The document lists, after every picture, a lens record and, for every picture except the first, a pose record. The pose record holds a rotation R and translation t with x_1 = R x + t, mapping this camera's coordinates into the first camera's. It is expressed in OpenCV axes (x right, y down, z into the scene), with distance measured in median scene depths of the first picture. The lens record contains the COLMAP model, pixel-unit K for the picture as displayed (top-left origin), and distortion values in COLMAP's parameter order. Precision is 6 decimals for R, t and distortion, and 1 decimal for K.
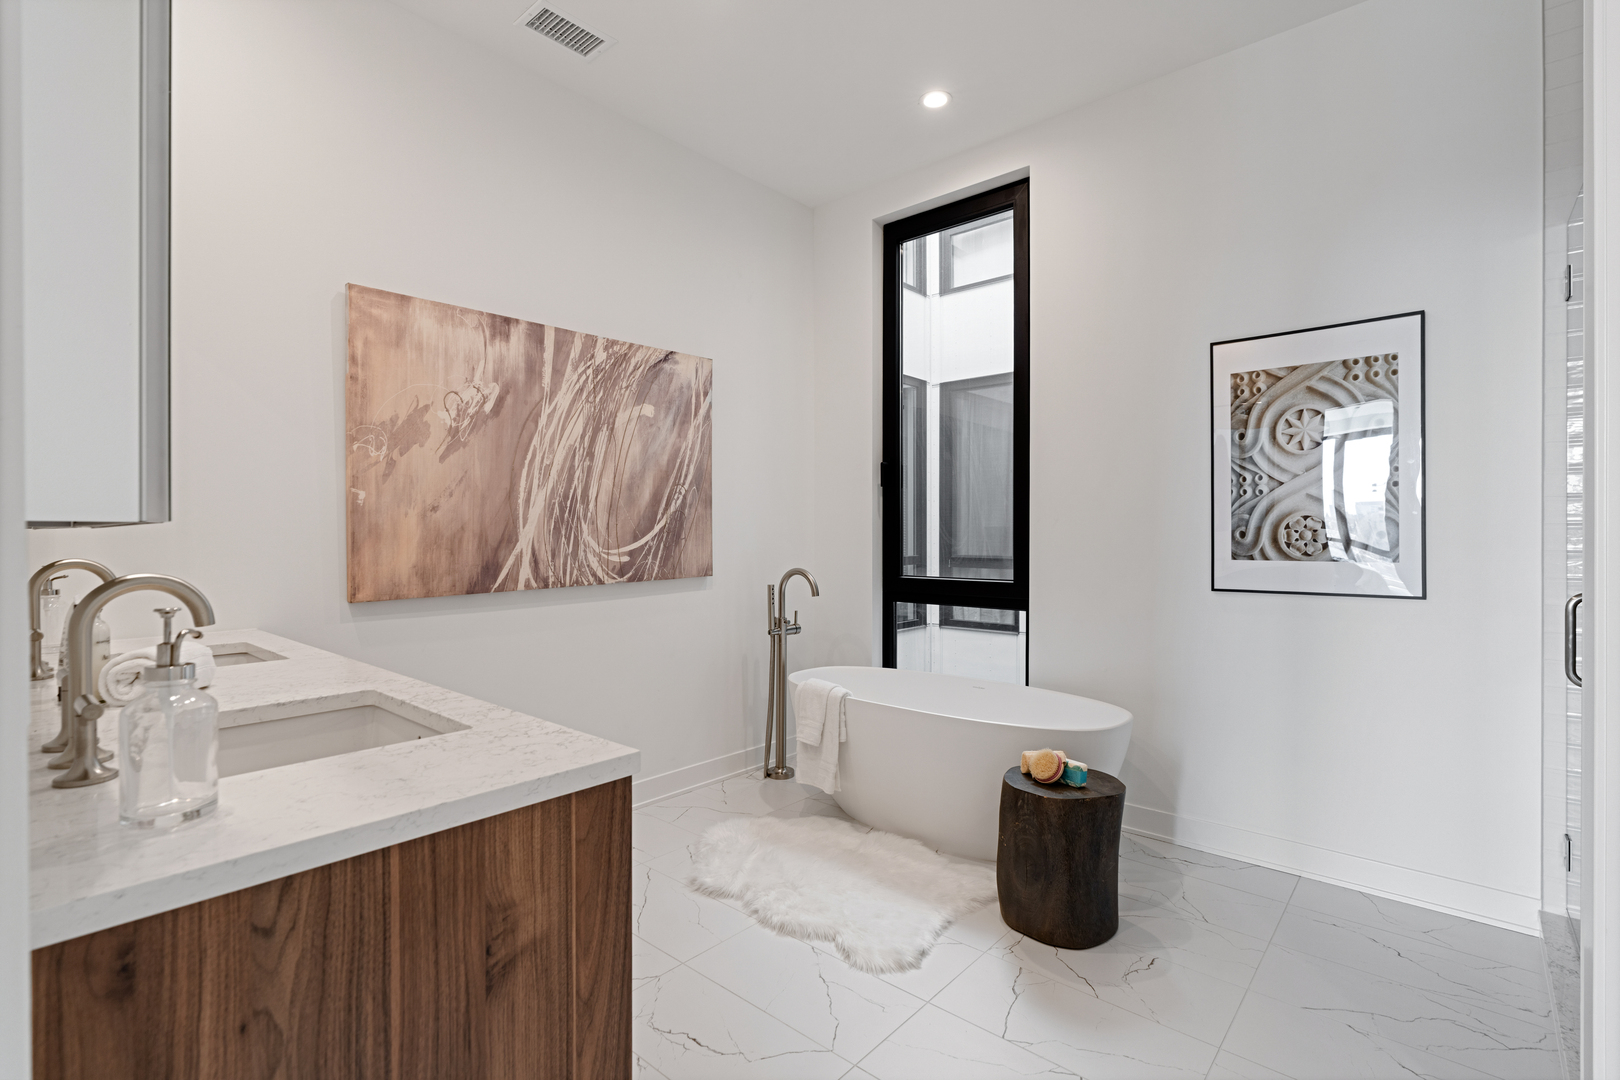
lens RADIAL K [[739.6, 0, 809.2], [0, 739.6, 539.2], [0, 0, 1]] dist [-0.004204, 0.001252]
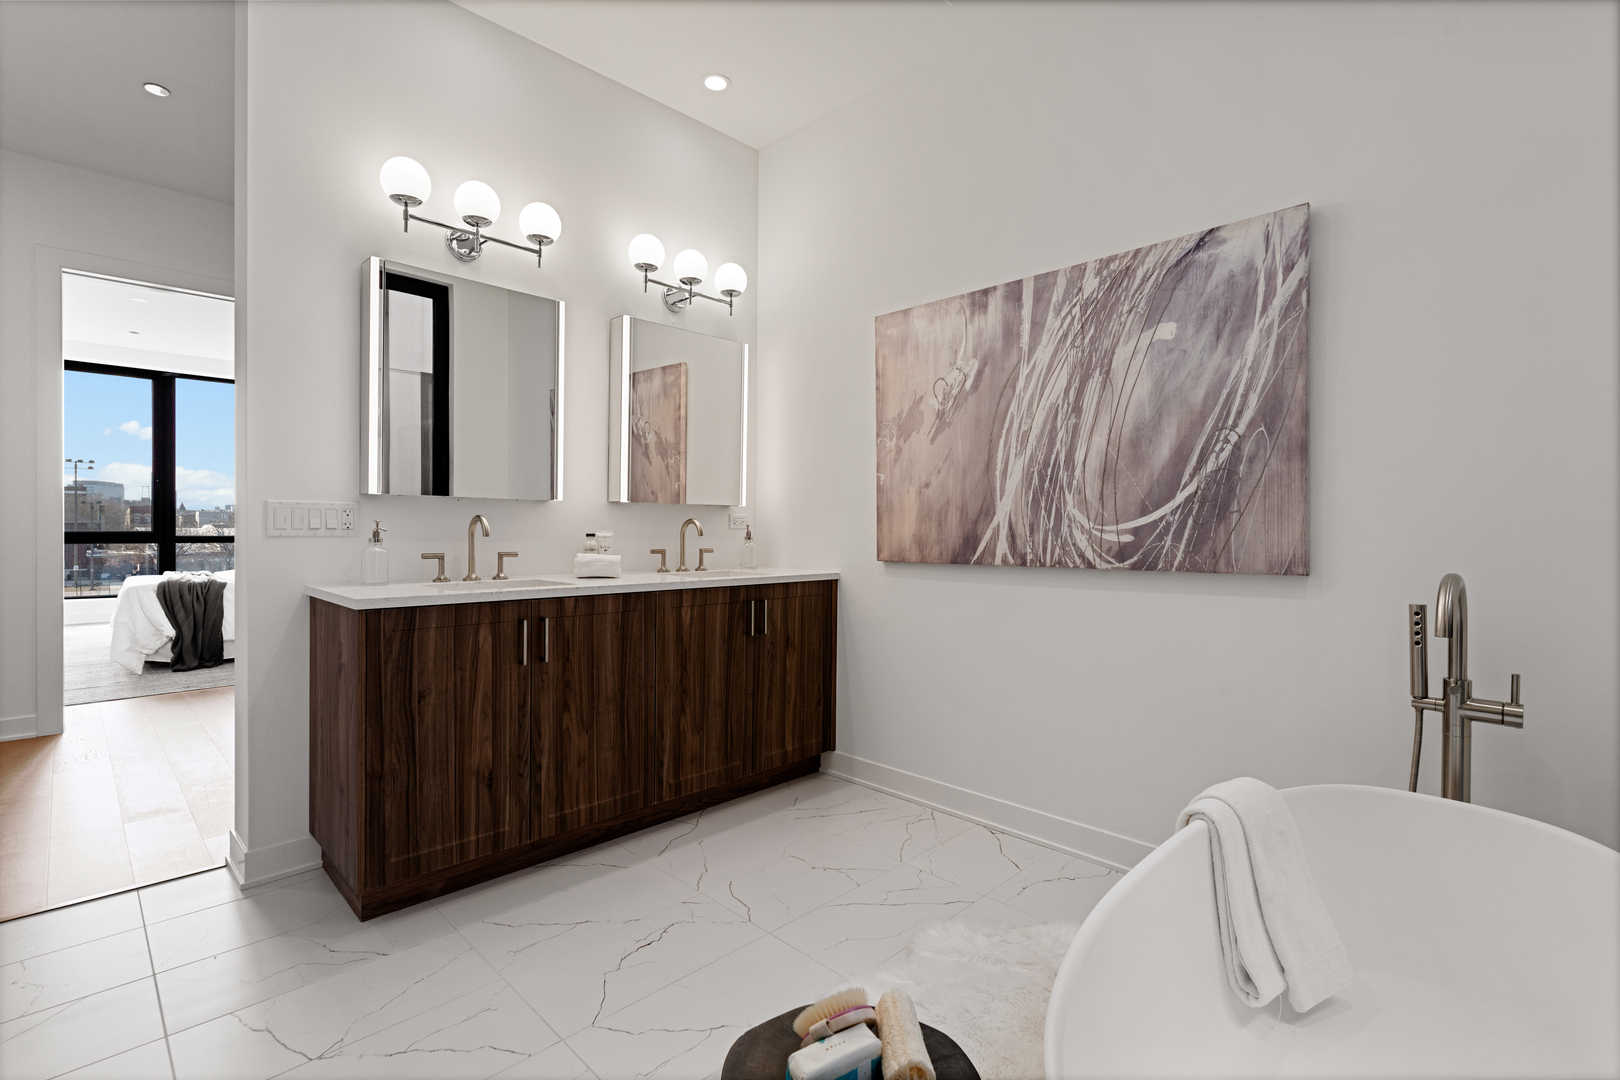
lens RADIAL K [[739.6, 0, 811.5], [0, 739.6, 526.5], [0, 0, 1]] dist [-0.004204, 0.001252]
pose [[-0.048555, 0.004568, -0.998810, 0.607022], [-0.015328, 0.999868, 0.005318, 0.017747], [0.998703, 0.015568, -0.048478, 0.832948]]
